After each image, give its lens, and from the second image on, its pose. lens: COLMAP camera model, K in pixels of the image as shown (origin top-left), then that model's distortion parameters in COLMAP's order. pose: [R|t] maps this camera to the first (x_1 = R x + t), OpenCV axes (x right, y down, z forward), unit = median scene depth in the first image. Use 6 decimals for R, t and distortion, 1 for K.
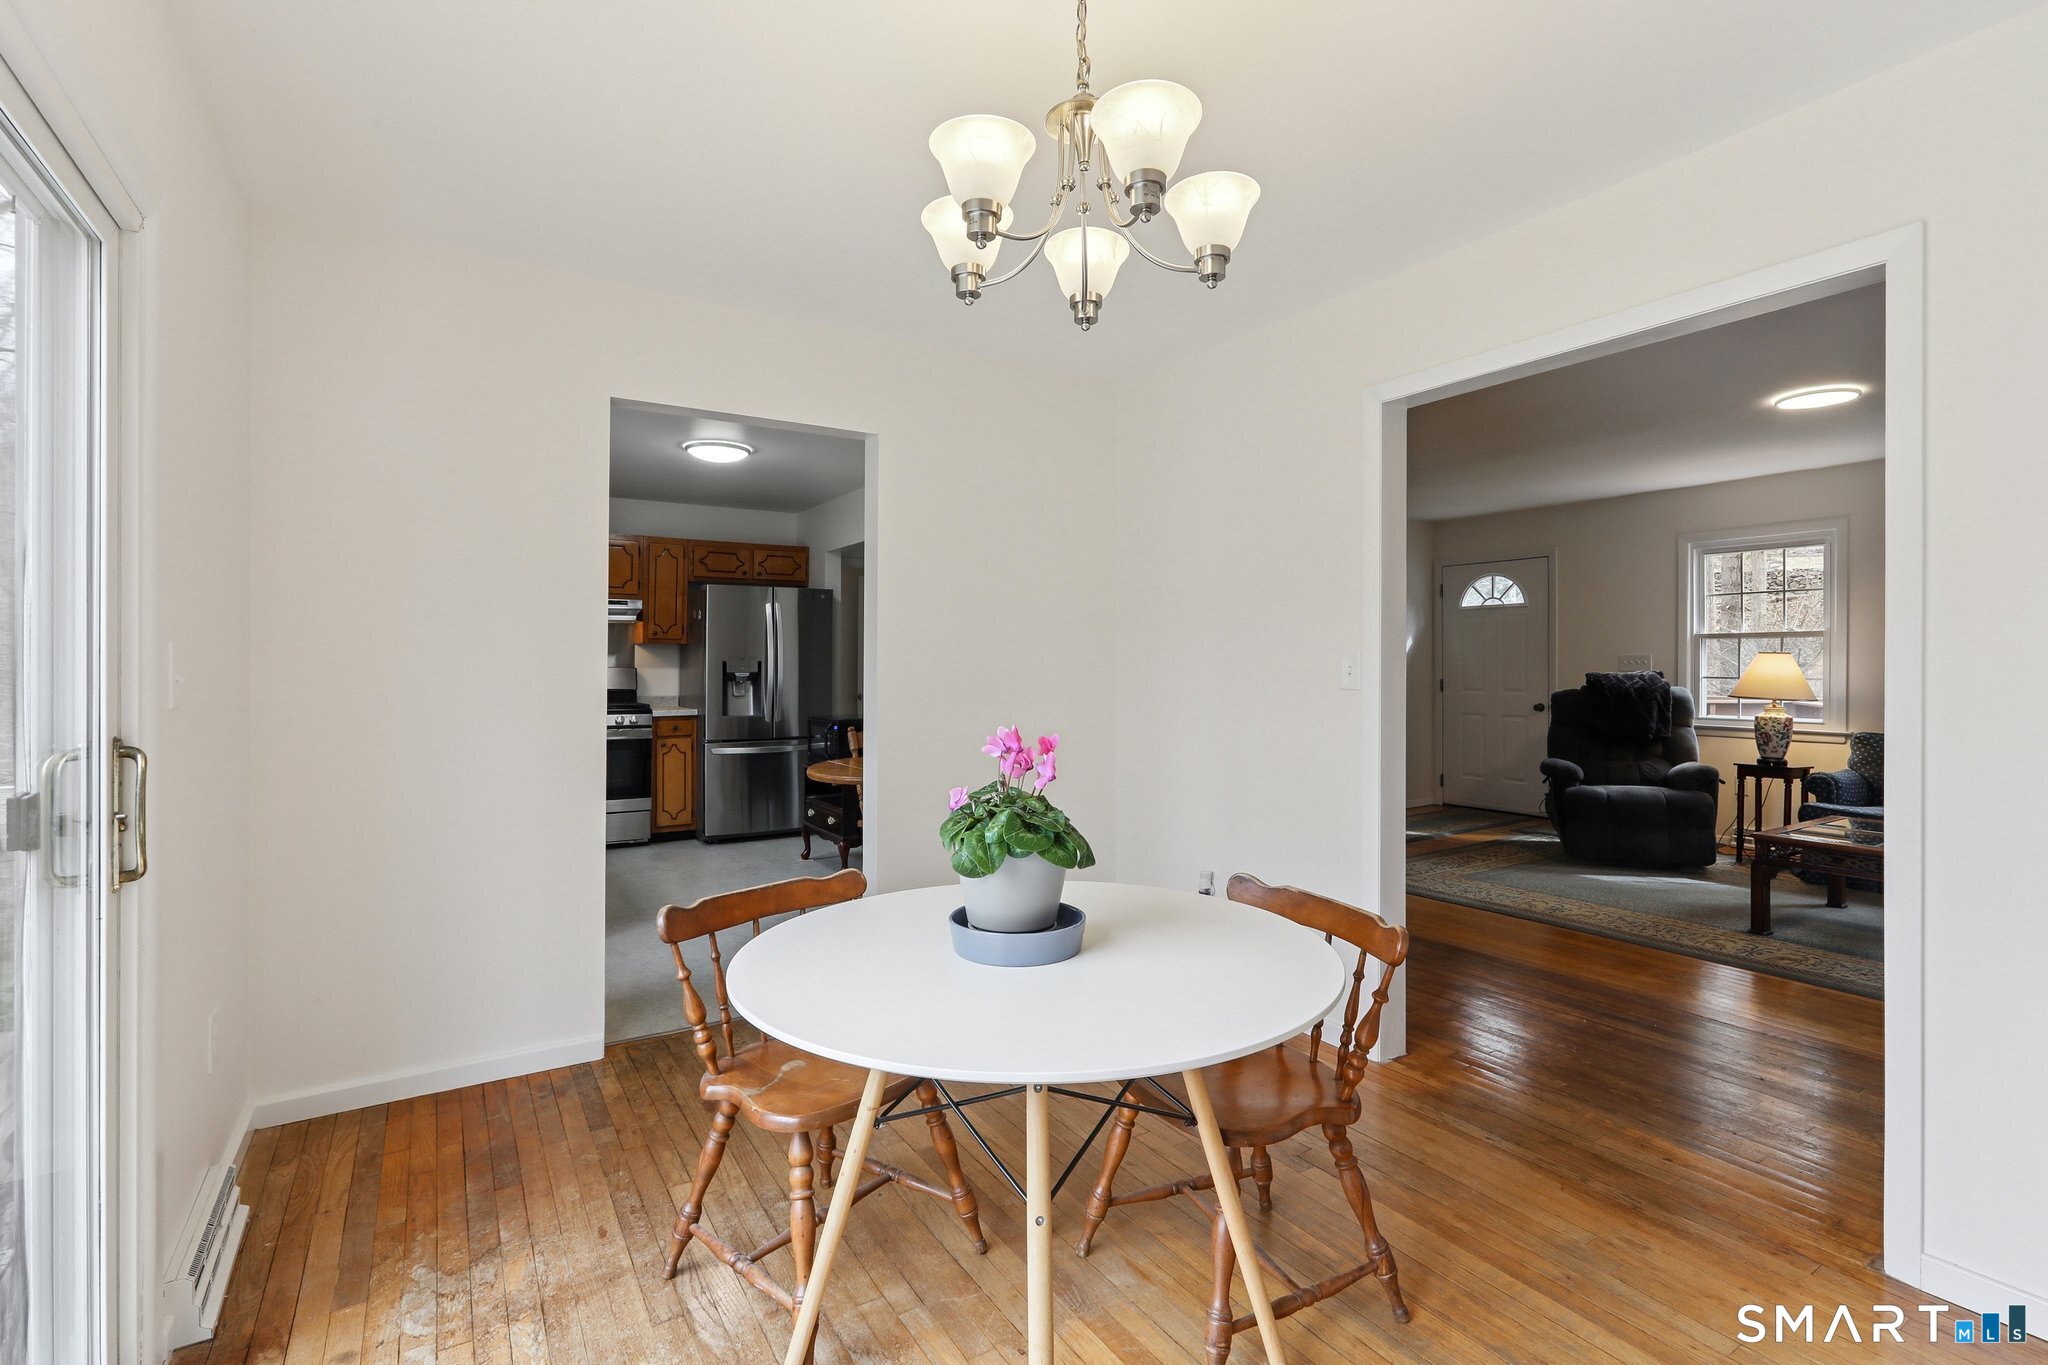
lens RADIAL K [[980.8, 0, 1031.5], [0, 980.8, 665.6], [0, 0, 1]] dist [-0.002220, -0.000023]
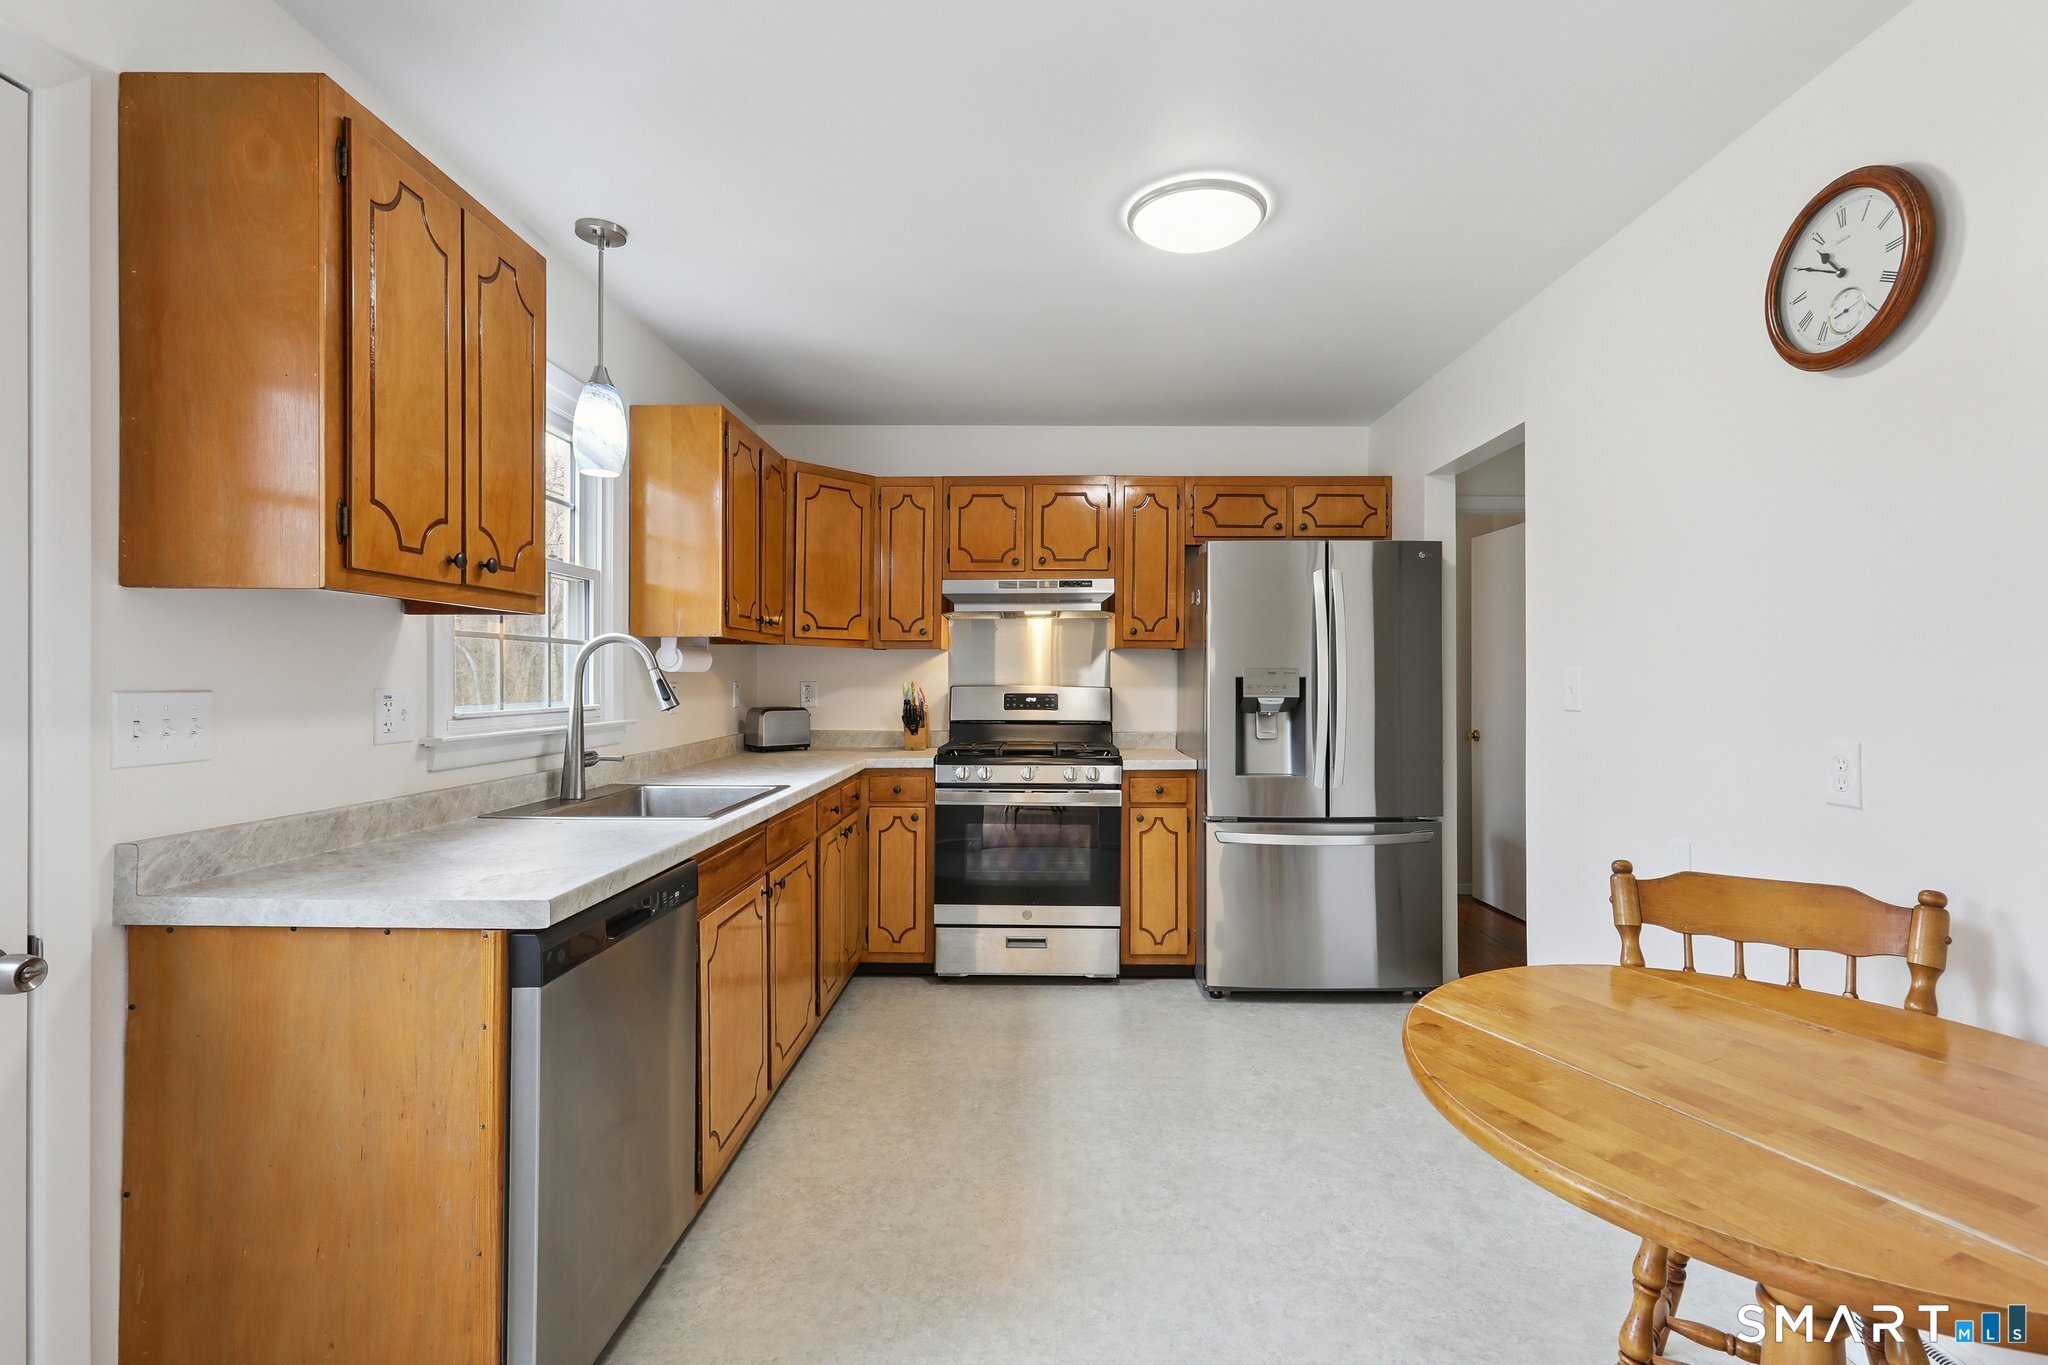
lens RADIAL K [[930.6, 0, 1033.0], [0, 930.6, 672.3], [0, 0, 1]] dist [-0.001730, 0.006515]
pose [[0.838427, -0.006512, -0.544975, -0.119401], [0.001492, 0.999952, -0.009653, -0.002204], [0.545012, 0.007280, 0.838397, 0.481037]]
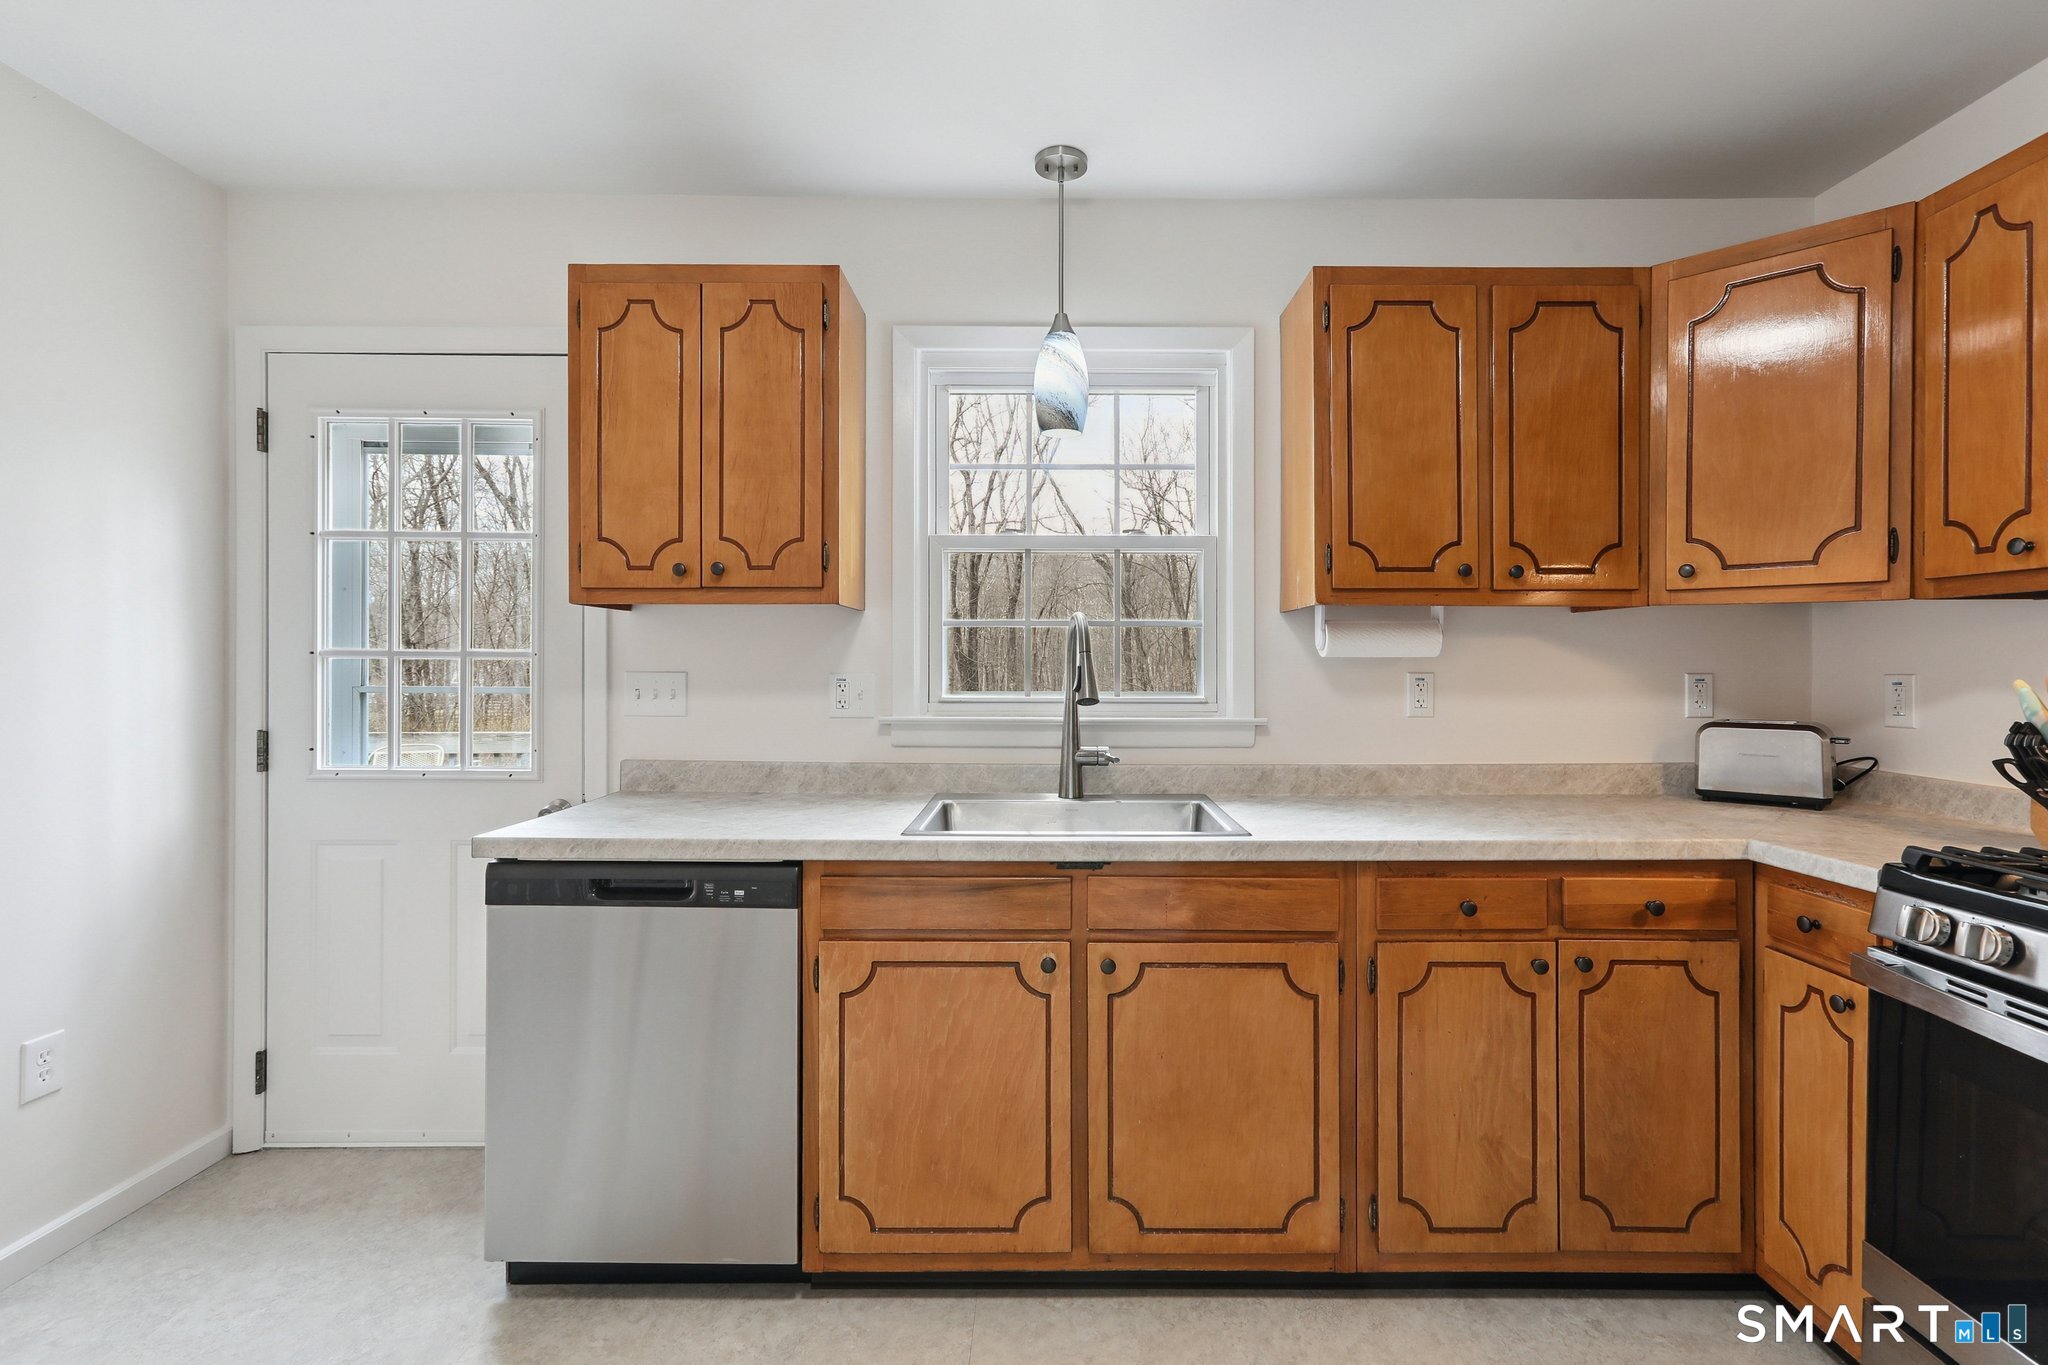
lens RADIAL K [[930.6, 0, 1030.7], [0, 930.6, 667.6], [0, 0, 1]] dist [-0.001730, 0.006515]
pose [[-0.531678, -0.008604, -0.846903, -0.181373], [-0.007088, 0.999959, -0.005709, -0.000933], [0.846917, 0.002968, -0.531717, 0.864356]]
